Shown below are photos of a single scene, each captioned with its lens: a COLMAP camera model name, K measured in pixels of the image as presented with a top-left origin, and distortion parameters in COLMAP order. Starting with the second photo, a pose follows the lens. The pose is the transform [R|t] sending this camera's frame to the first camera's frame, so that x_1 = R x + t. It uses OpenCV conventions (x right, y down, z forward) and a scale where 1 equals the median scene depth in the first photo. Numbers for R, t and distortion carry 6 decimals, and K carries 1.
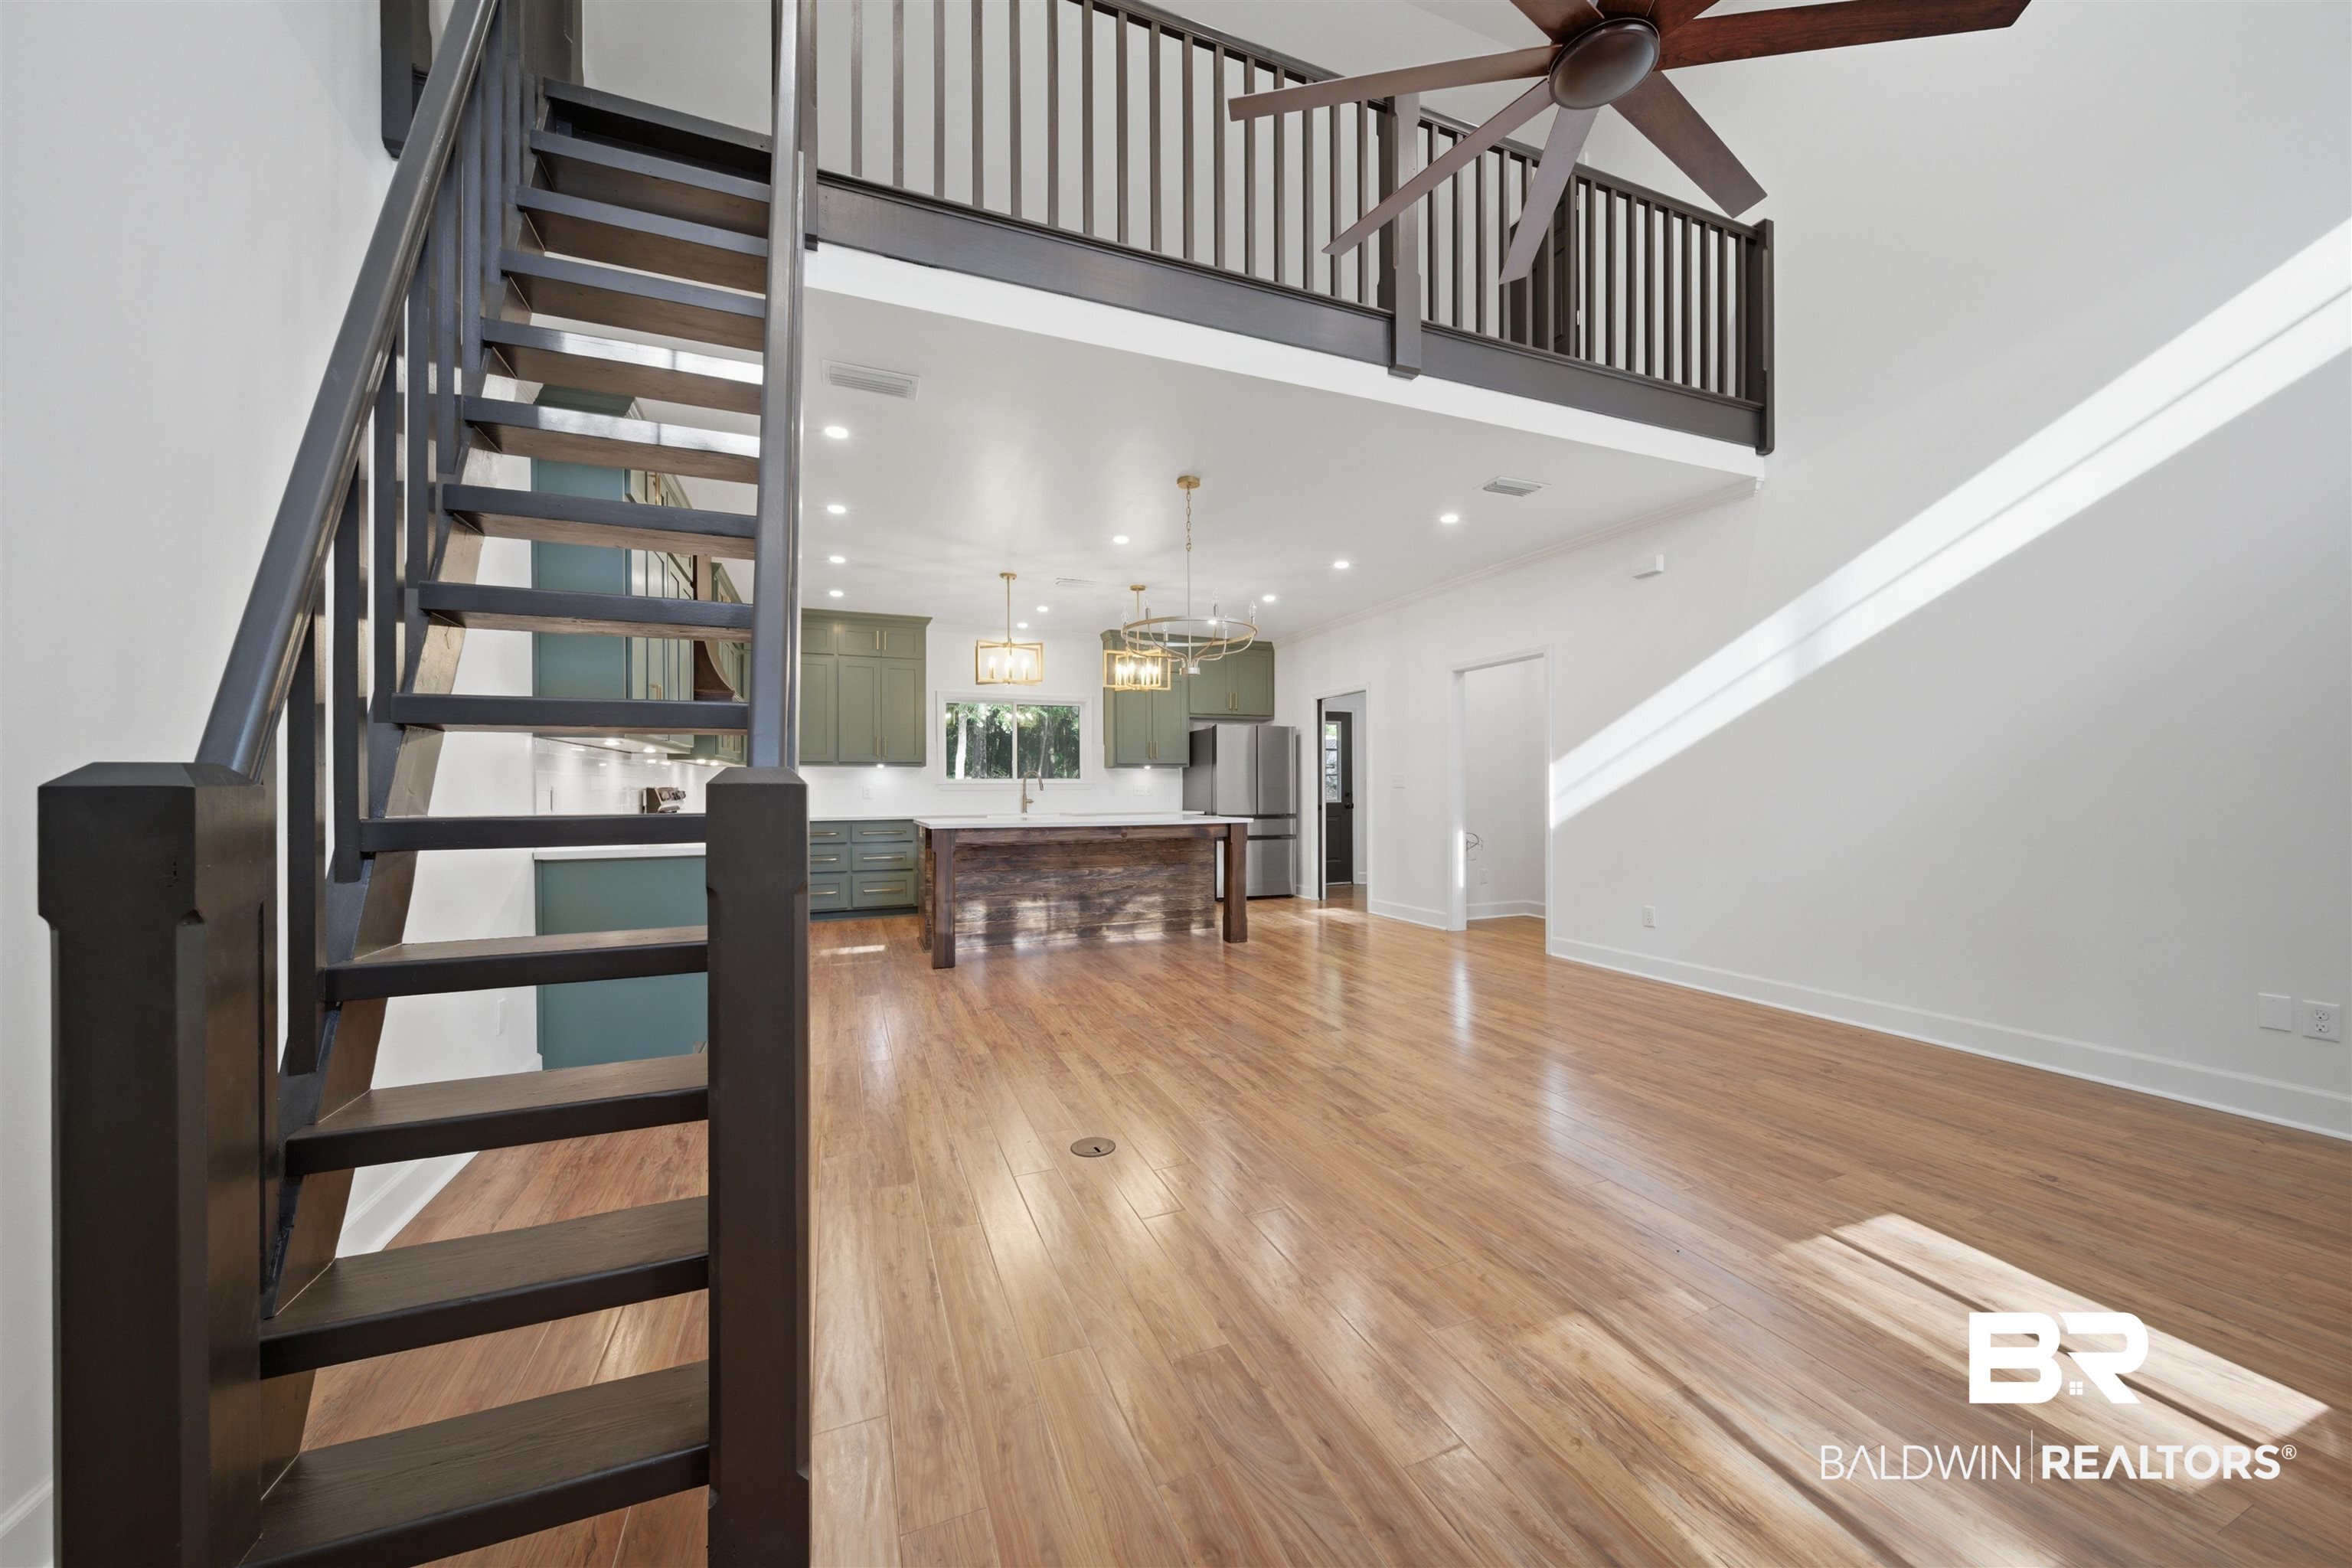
lens RADIAL K [[832.2, 0, 1176.0], [0, 832.2, 784.0], [0, 0, 1]] dist [0.001290, 0.000120]
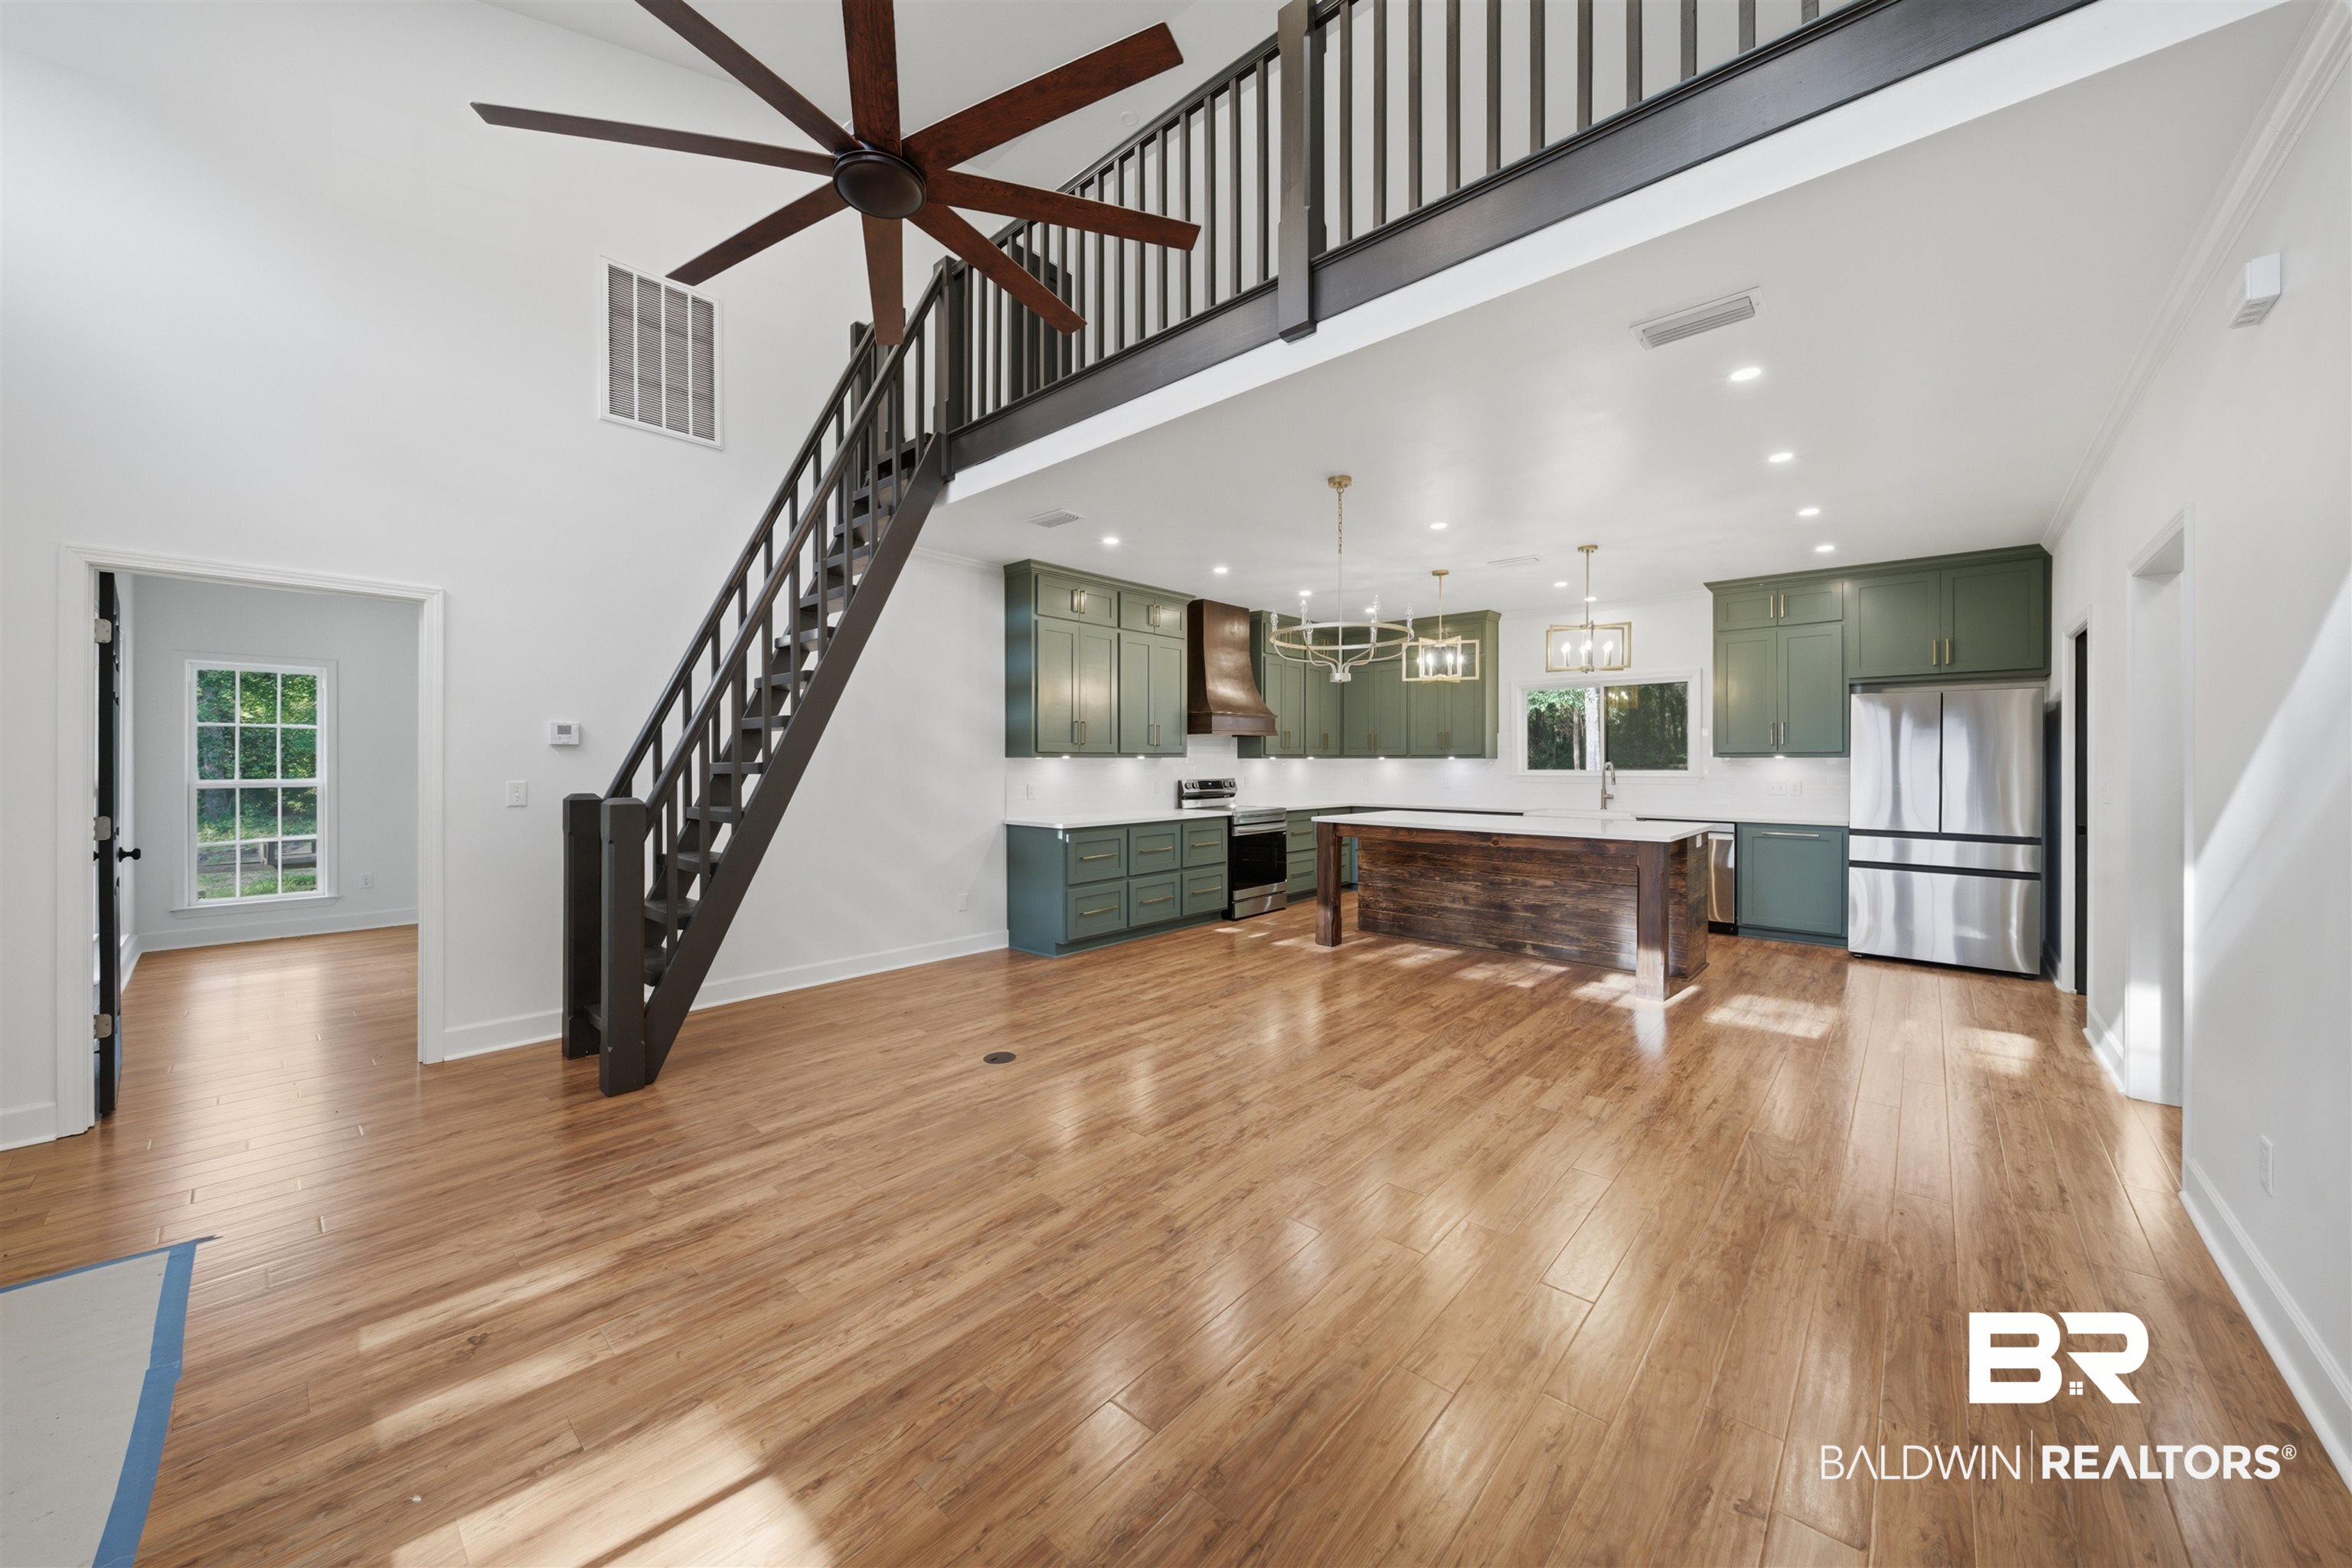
lens RADIAL K [[822.7, 0, 1177.9], [0, 822.7, 763.8], [0, 0, 1]] dist [-0.000462, 0.000000]
pose [[0.440066, 0.005683, -0.897947, 0.529415], [0.003690, 0.999960, 0.008137, -0.029742], [0.897958, -0.006894, 0.440028, 0.273710]]
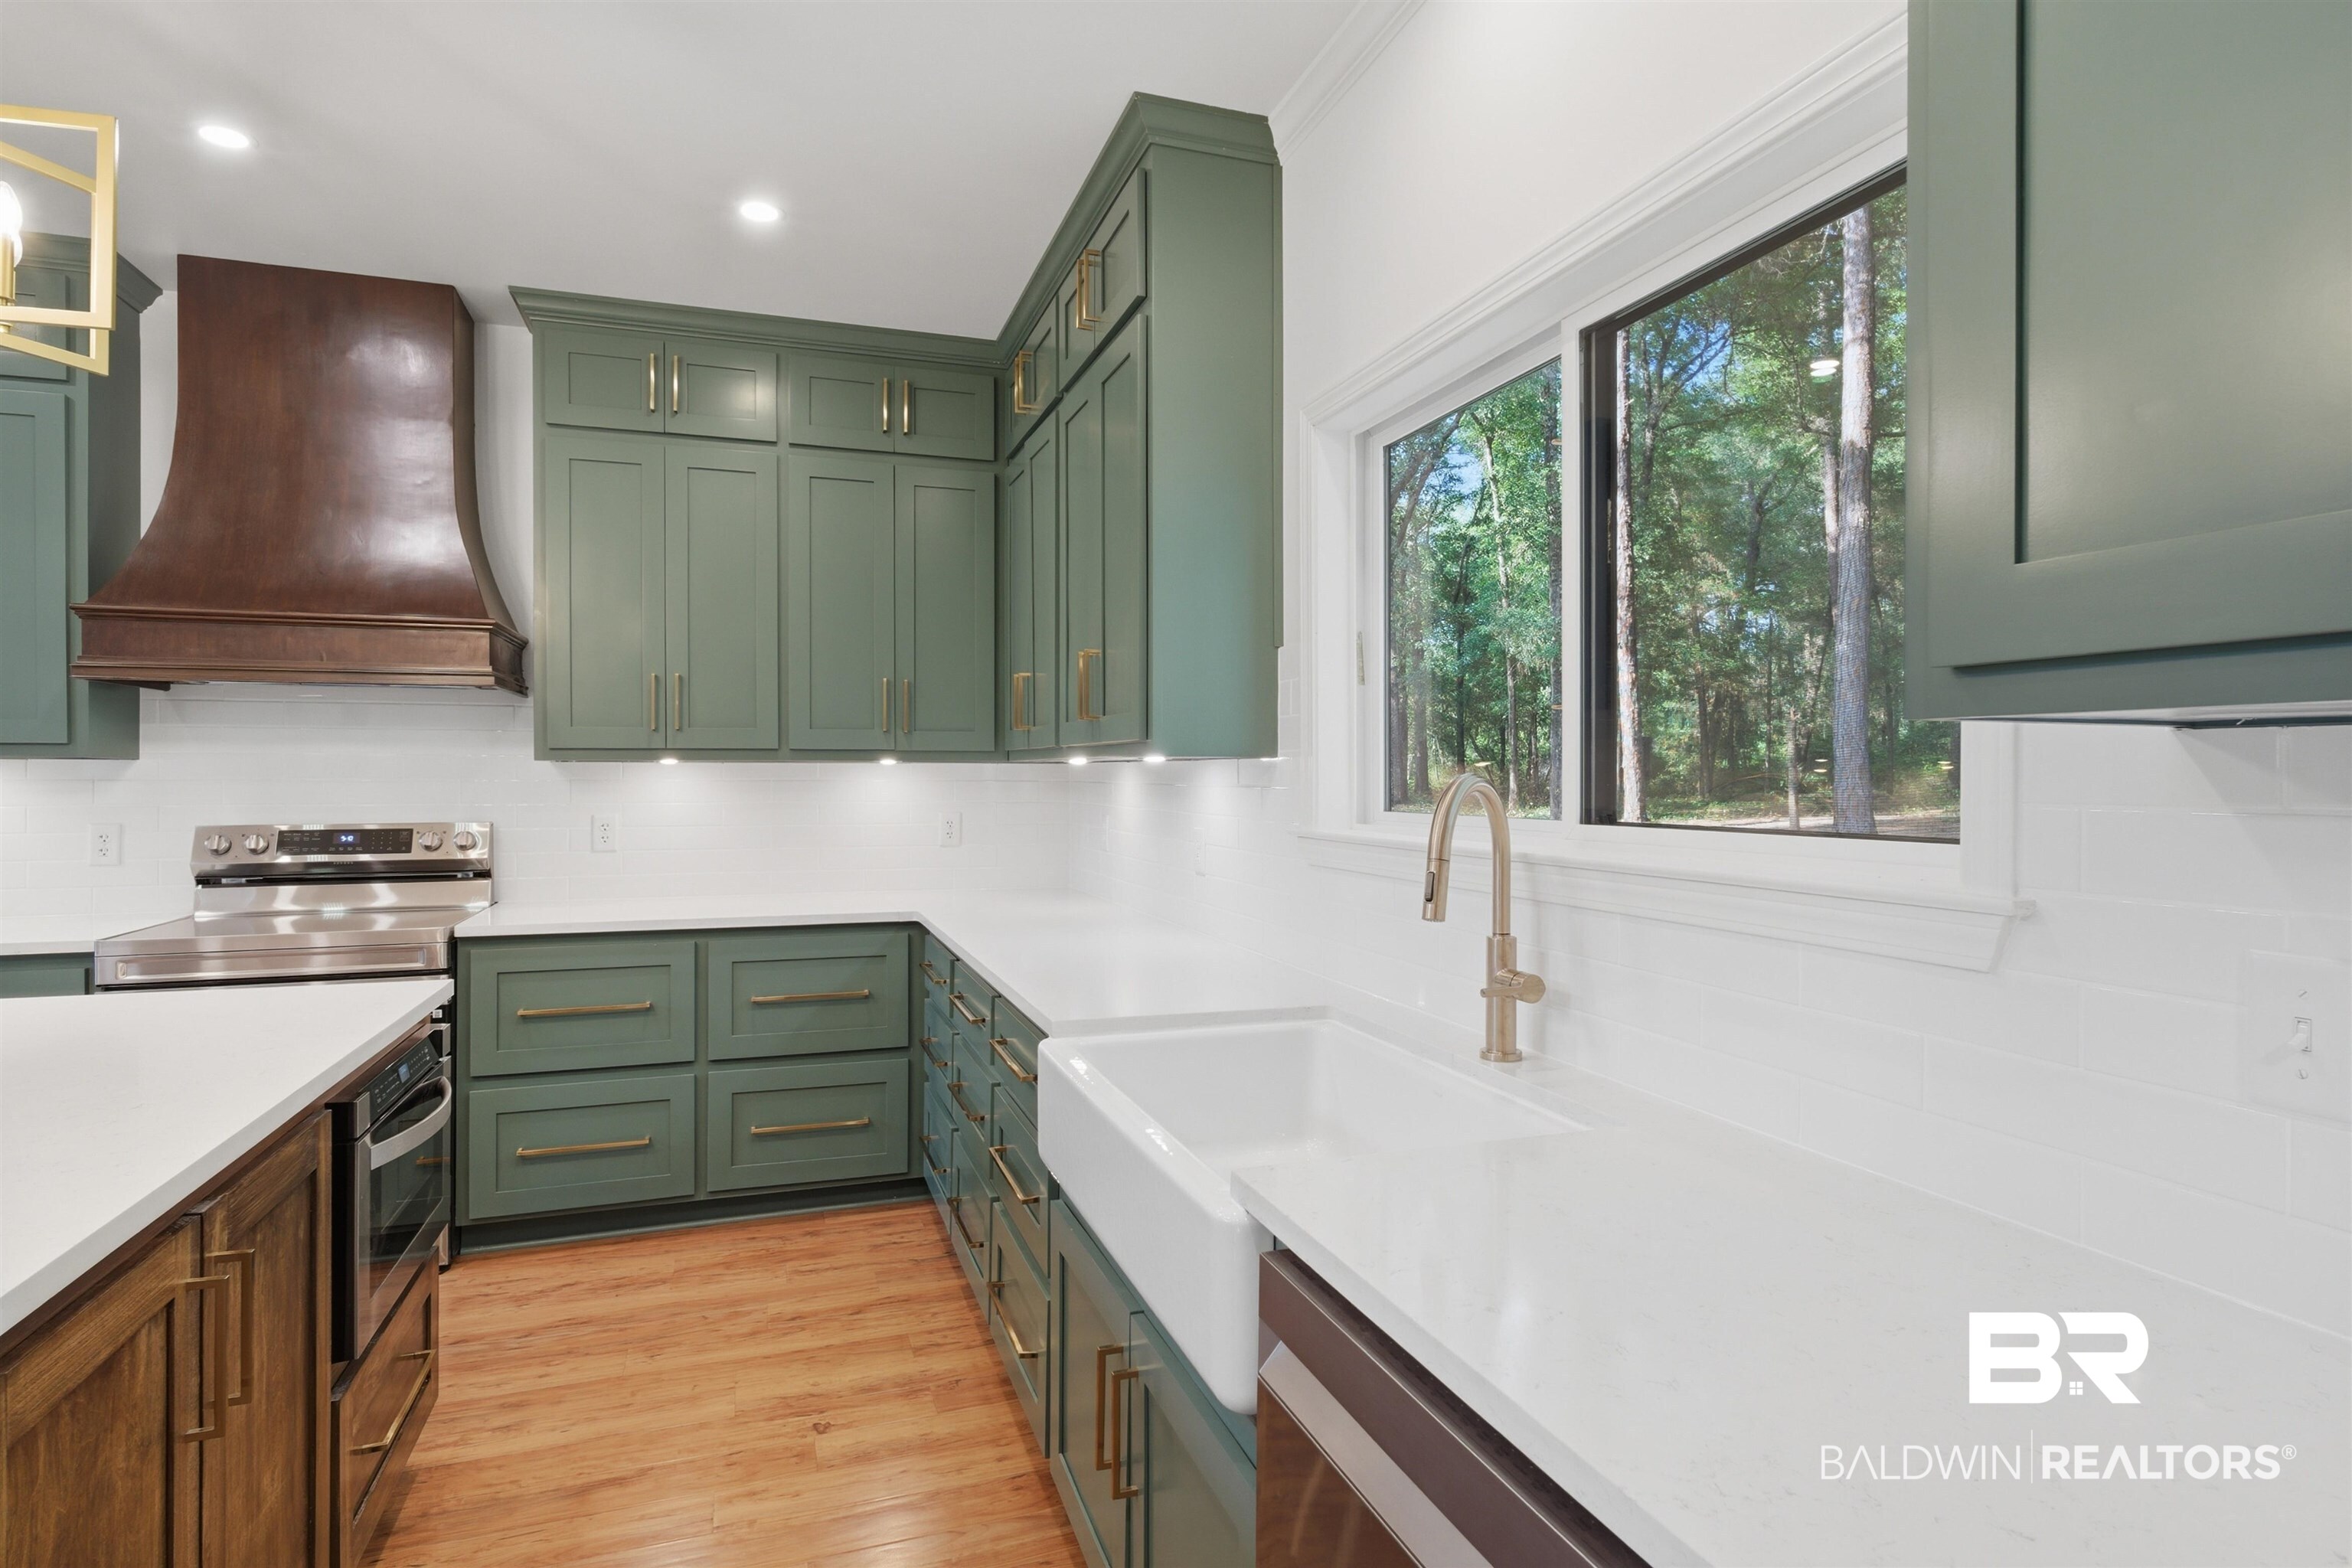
lens RADIAL K [[1226.4, 0, 1184.0], [0, 1226.4, 780.1], [0, 0, 1]] dist [0.001197, -0.000043]
pose [[-0.047681, 0.006779, -0.998840, 0.046472], [0.003762, 0.999971, 0.006607, -0.020631], [0.998856, -0.003443, -0.047706, 1.250622]]
